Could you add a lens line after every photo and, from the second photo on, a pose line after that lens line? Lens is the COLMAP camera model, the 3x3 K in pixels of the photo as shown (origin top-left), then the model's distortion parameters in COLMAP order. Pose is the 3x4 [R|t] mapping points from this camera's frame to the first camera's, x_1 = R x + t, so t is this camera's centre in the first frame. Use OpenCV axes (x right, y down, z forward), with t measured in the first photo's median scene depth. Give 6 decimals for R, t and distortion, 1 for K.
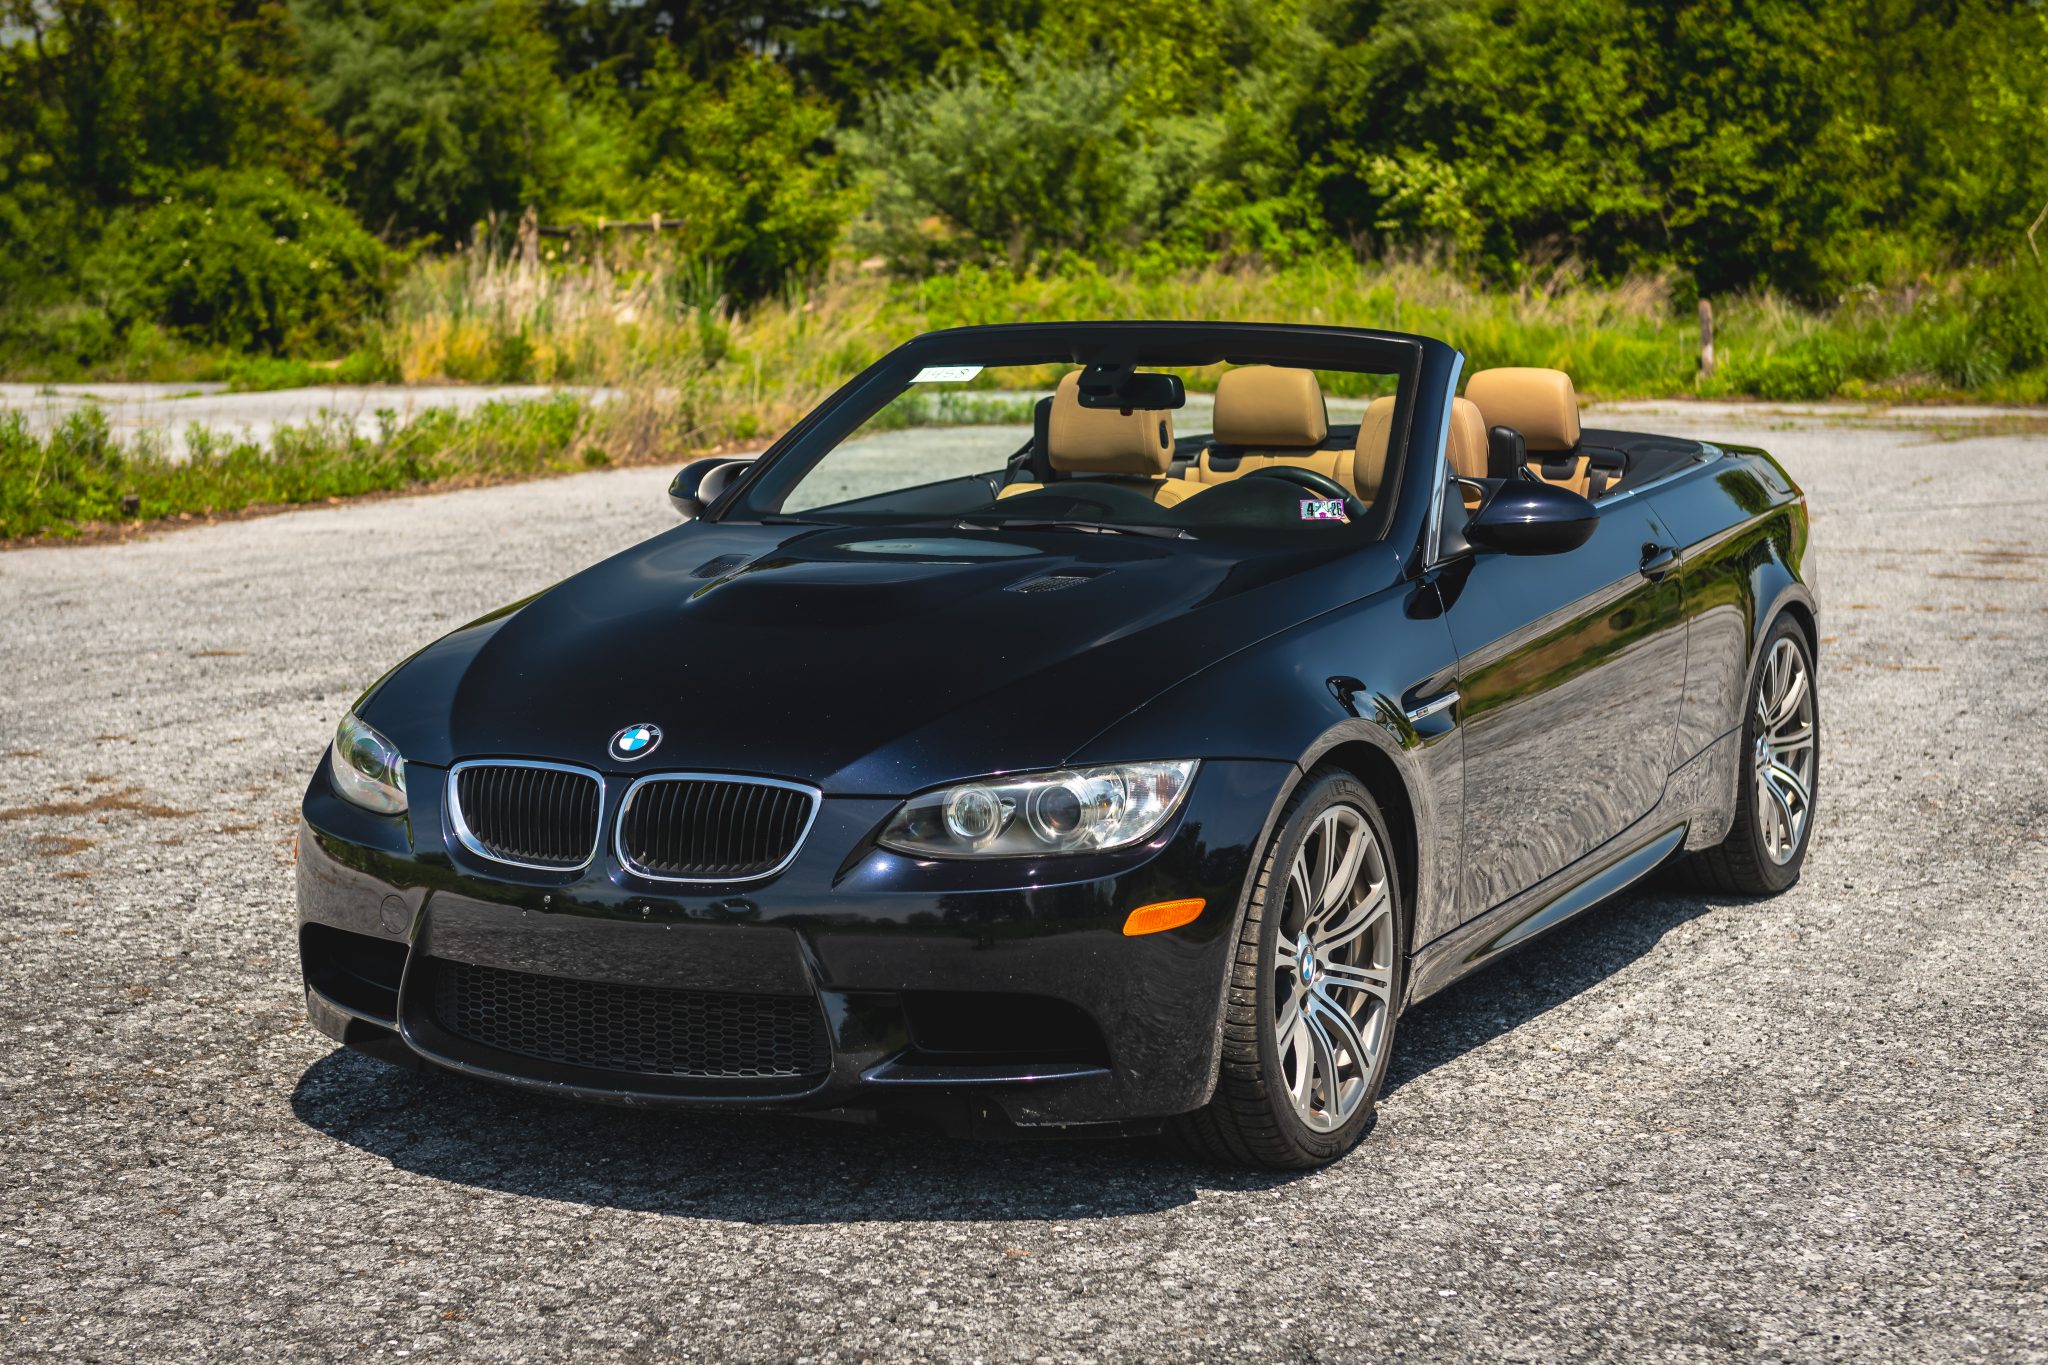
lens RADIAL K [[3549.8, 0, 974.2], [0, 3549.8, 618.9], [0, 0, 1]] dist [-0.029069, 0.053519]
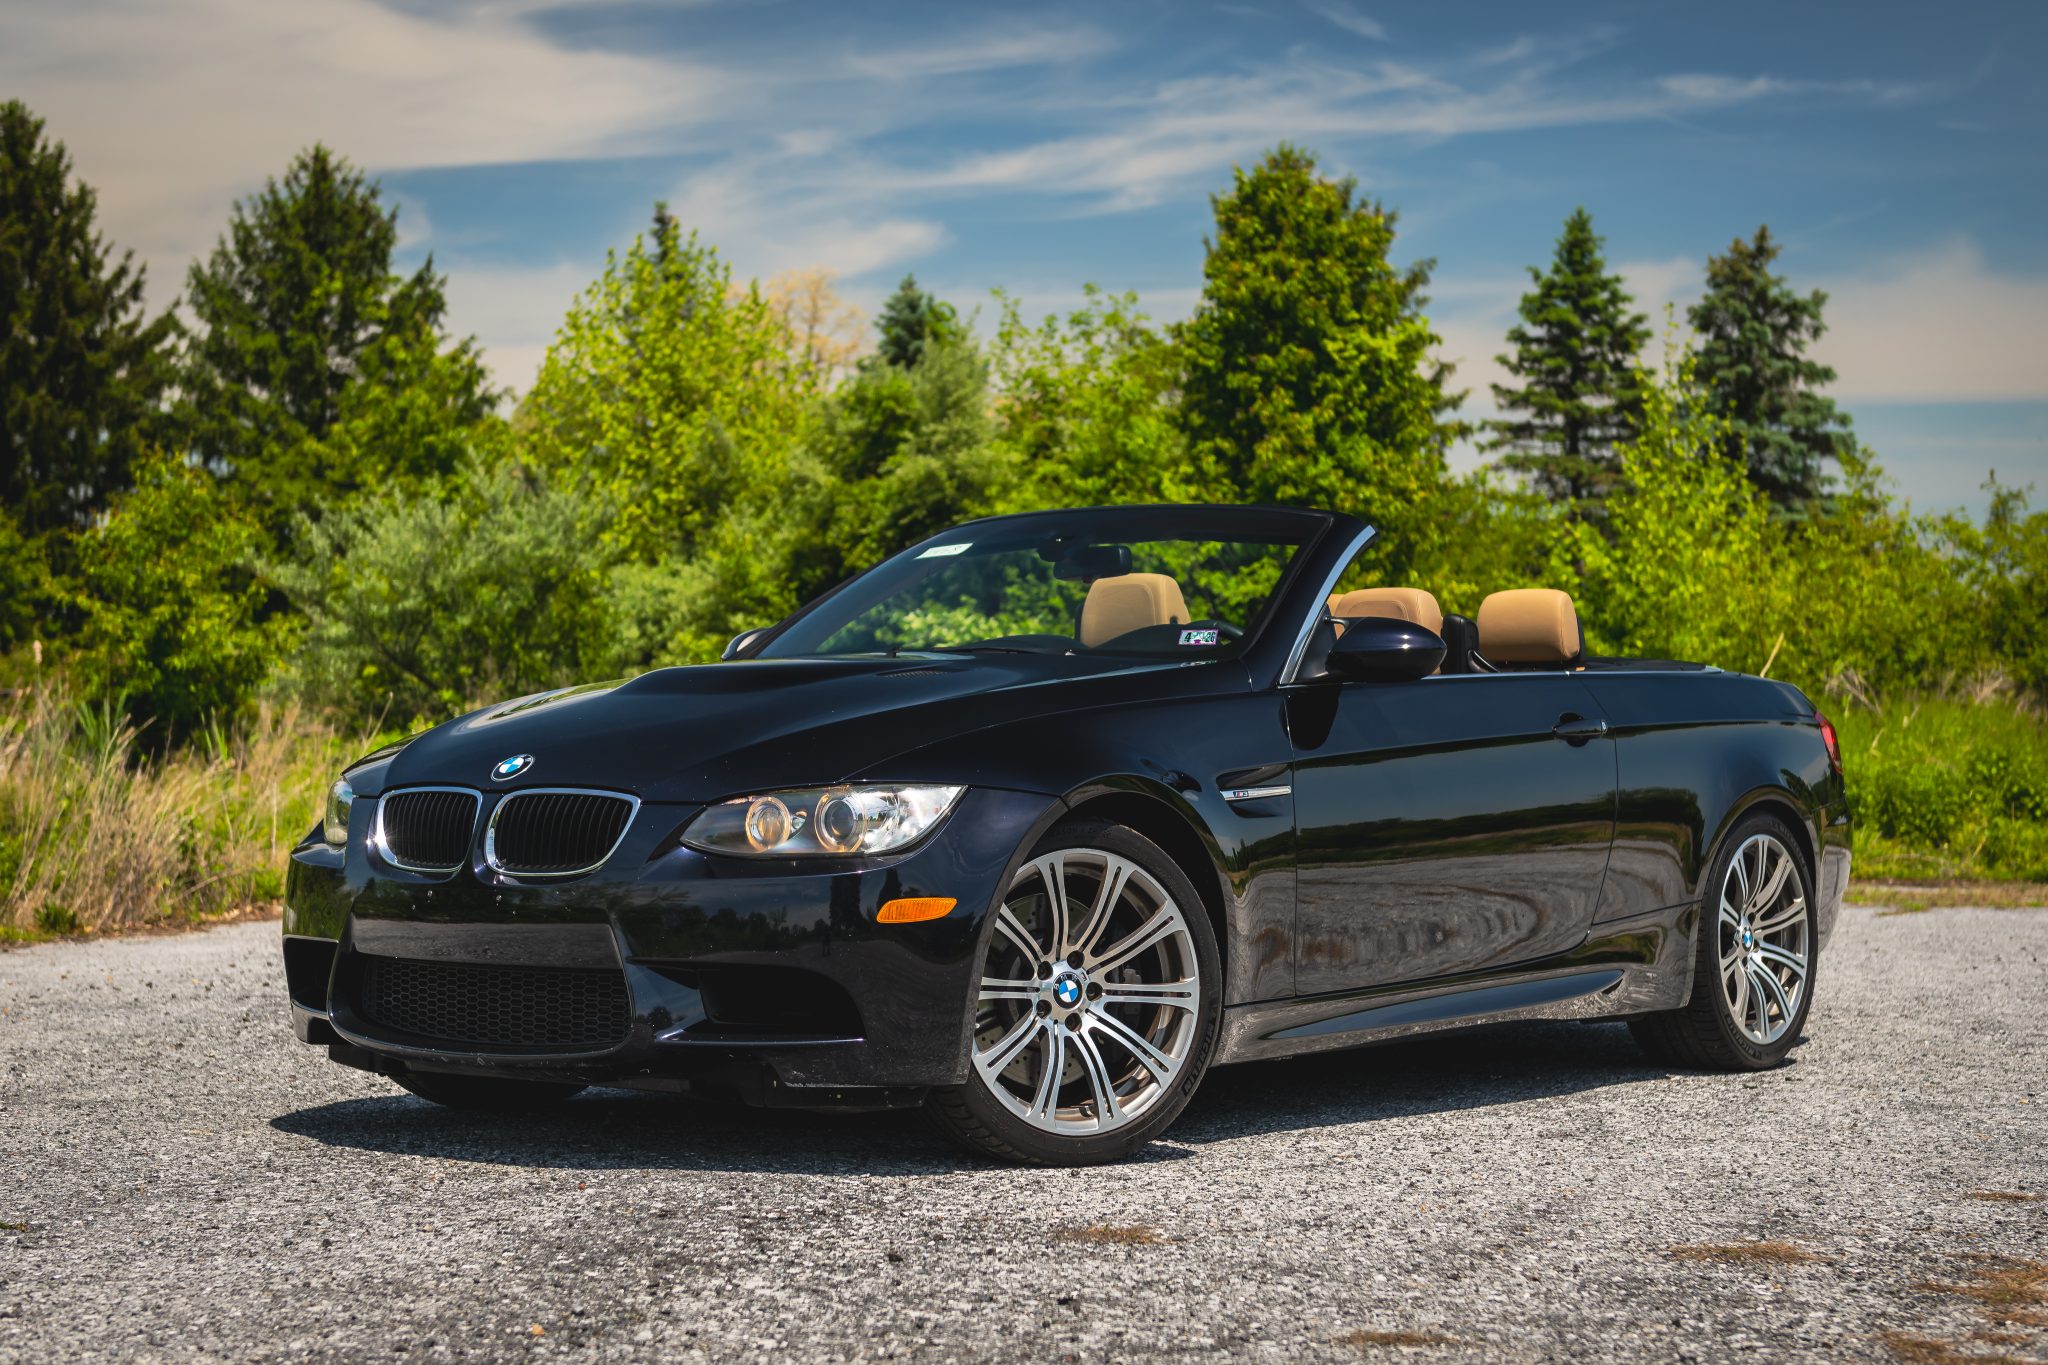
lens RADIAL K [[3419.9, 0, 1024.0], [0, 3419.9, 682.5], [0, 0, 1]] dist [-0.020426, 0.047226]
pose [[0.974549, 0.019514, 0.223324, -0.043370], [0.010243, 0.991287, -0.131318, -0.003243], [-0.223941, 0.130263, 0.965858, 0.208987]]
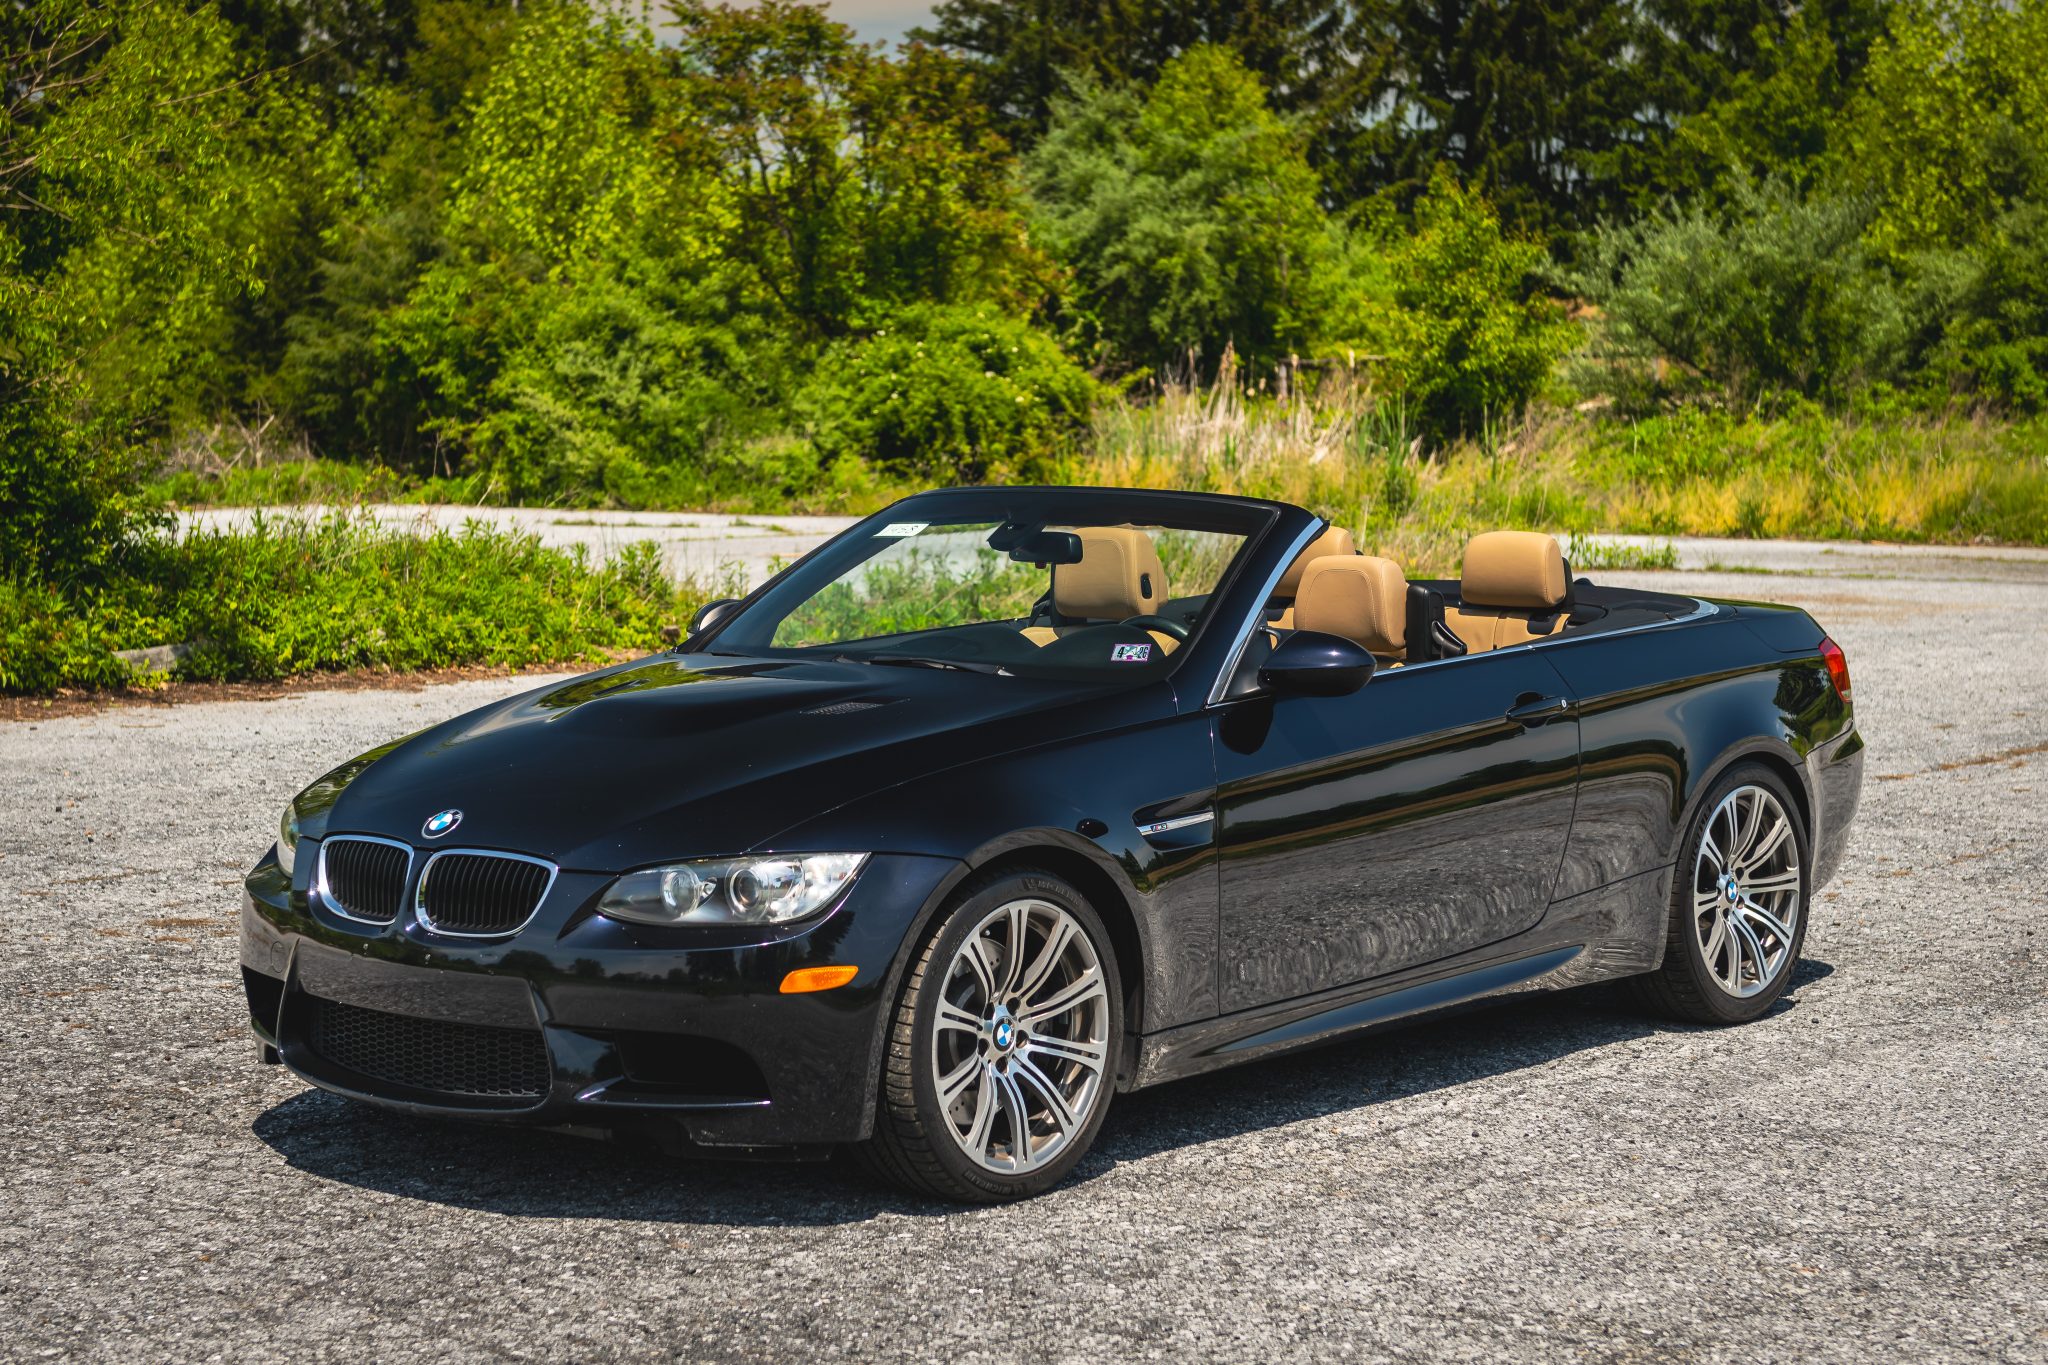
lens RADIAL K [[3793.8, 0, 1016.6], [0, 3793.8, 654.3], [0, 0, 1]] dist [-0.021663, -0.011357]
pose [[0.975247, 0.023652, -0.219849, 0.049190], [-0.030494, 0.999149, -0.027782, 0.000779], [0.219005, 0.033799, 0.975138, -0.031862]]
